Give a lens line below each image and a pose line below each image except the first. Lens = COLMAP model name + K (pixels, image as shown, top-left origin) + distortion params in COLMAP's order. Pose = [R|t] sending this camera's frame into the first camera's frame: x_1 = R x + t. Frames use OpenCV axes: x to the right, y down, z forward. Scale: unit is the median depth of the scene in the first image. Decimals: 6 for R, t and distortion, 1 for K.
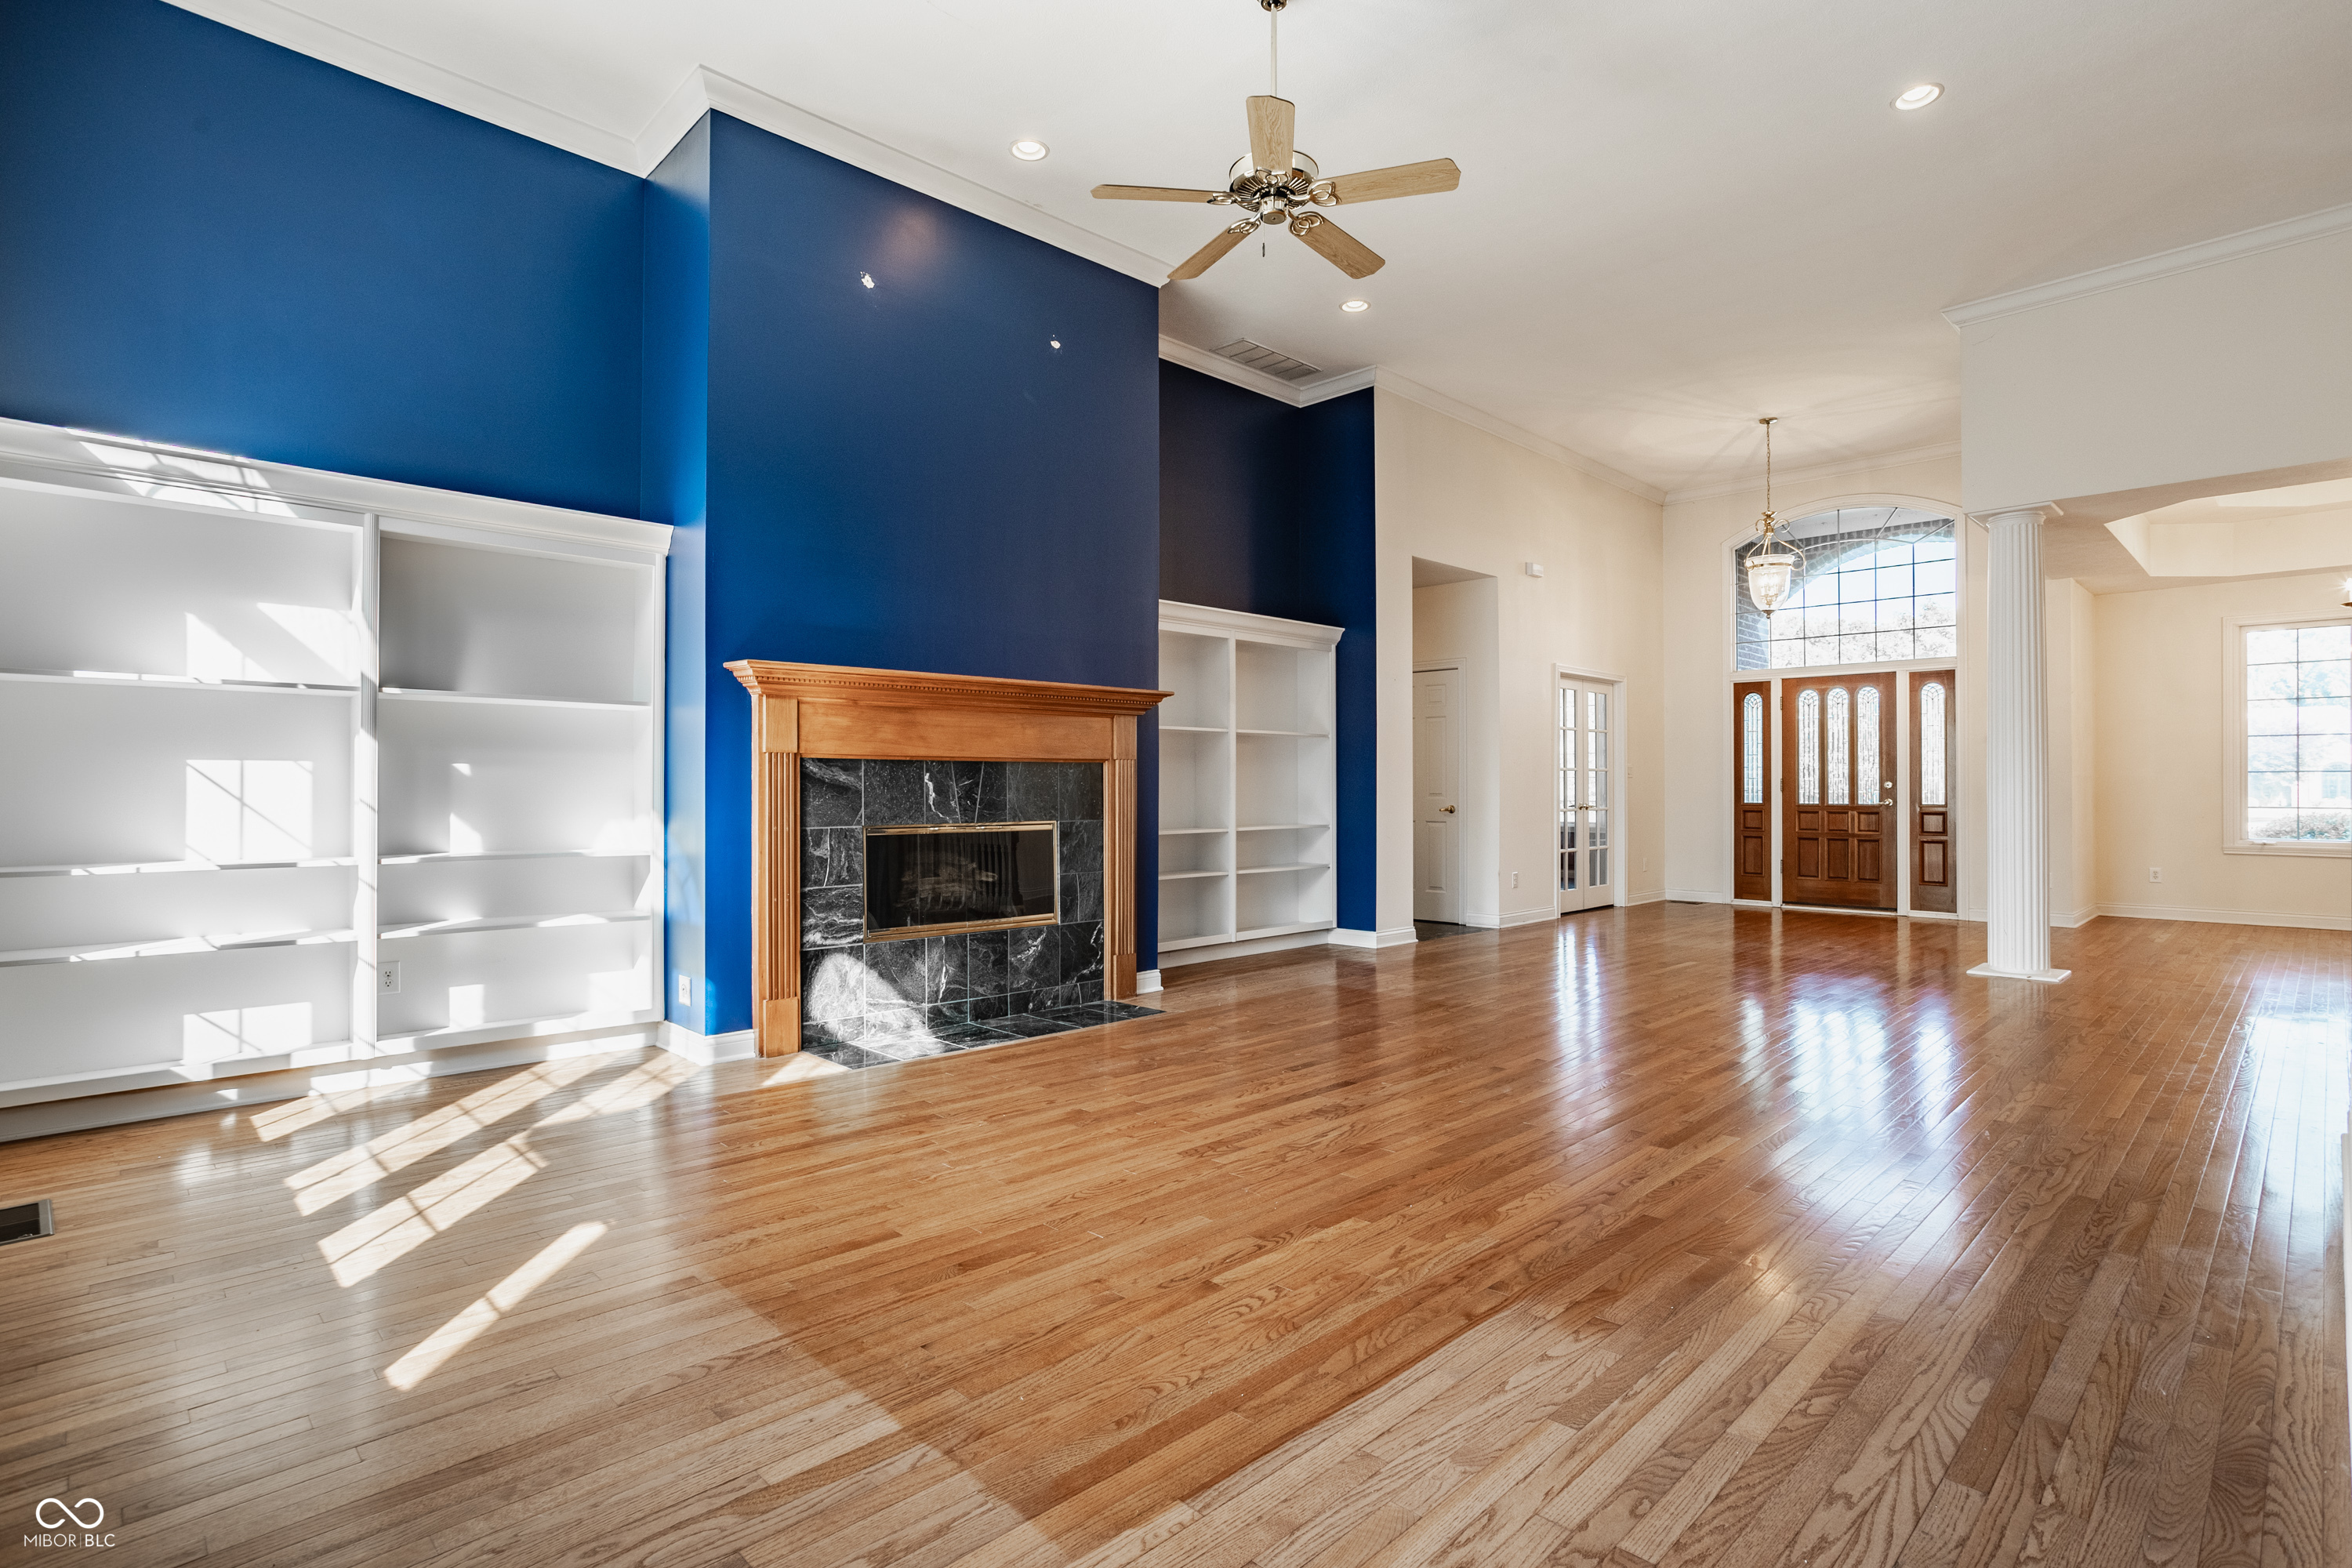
lens RADIAL K [[1159.4, 0, 1154.1], [0, 1159.4, 782.4], [0, 0, 1]] dist [-0.035058, 0.004991]
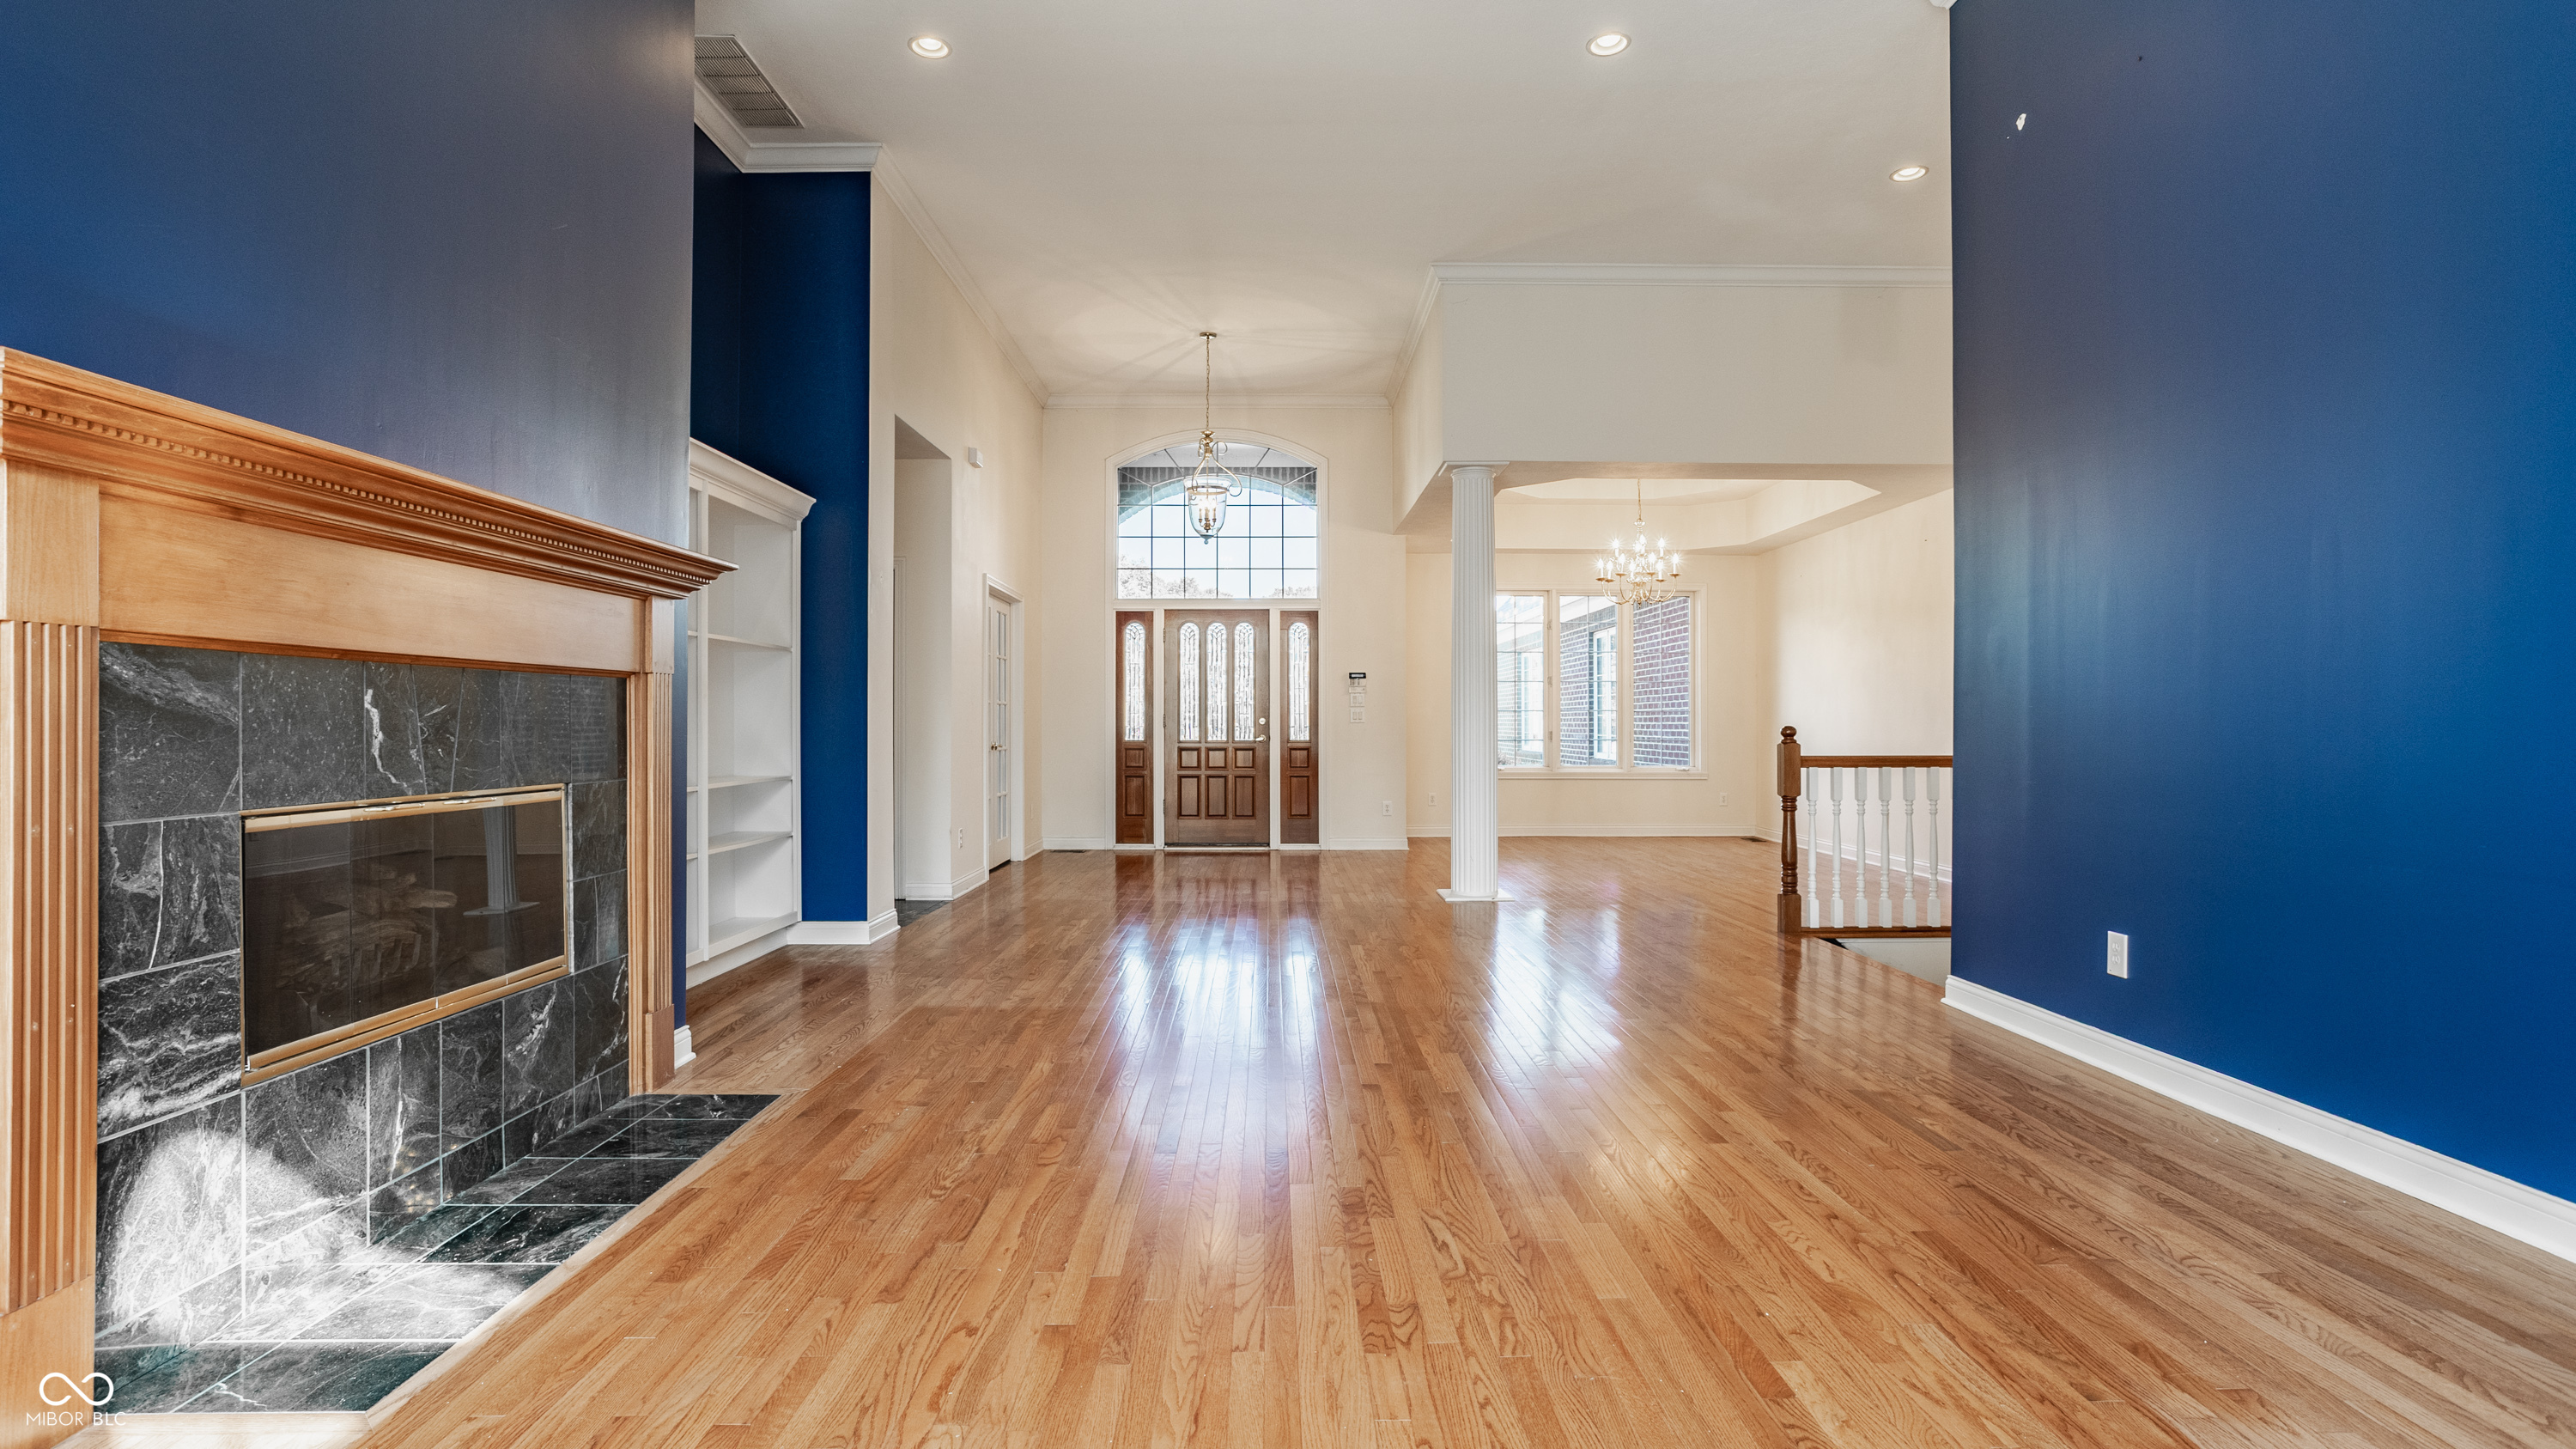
lens RADIAL K [[1273.2, 0, 1275.1], [0, 1273.2, 716.8], [0, 0, 1]] dist [-0.032990, 0.022083]
pose [[0.685028, 0.005124, 0.728498, -0.304346], [-0.004772, 0.999985, -0.002547, 0.002430], [-0.728501, -0.001731, 0.685043, 0.382417]]
